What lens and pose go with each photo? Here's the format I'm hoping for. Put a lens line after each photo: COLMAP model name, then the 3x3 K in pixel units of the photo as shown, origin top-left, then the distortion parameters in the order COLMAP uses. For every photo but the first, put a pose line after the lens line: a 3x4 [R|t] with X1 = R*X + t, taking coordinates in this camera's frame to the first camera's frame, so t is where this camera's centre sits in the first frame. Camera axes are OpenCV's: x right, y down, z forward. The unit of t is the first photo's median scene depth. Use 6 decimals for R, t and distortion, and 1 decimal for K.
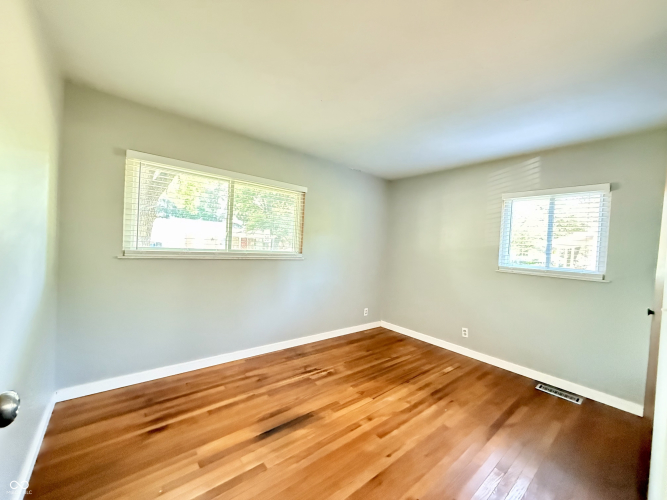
lens RADIAL K [[264.8, 0, 333.5], [0, 264.8, 250.0], [0, 0, 1]] dist [-0.000411, -0.000021]
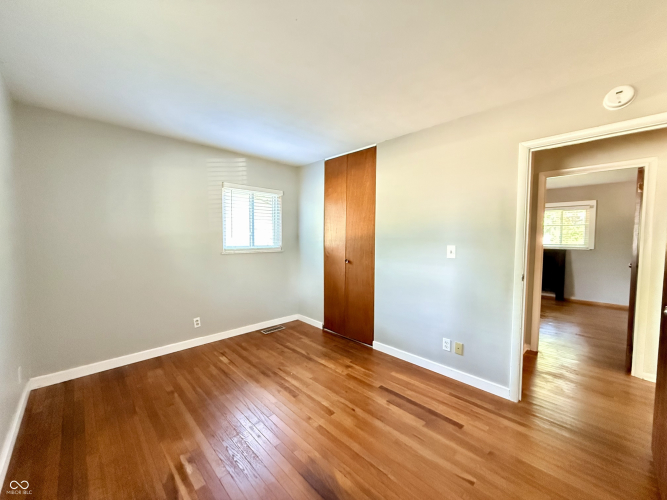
lens RADIAL K [[264.8, 0, 333.5], [0, 264.8, 250.0], [0, 0, 1]] dist [-0.000411, -0.000021]
pose [[-0.083422, -0.103479, 0.991127, -0.546036], [0.004916, 0.994539, 0.104249, -0.050727], [-0.996502, 0.013569, -0.082458, 0.705808]]
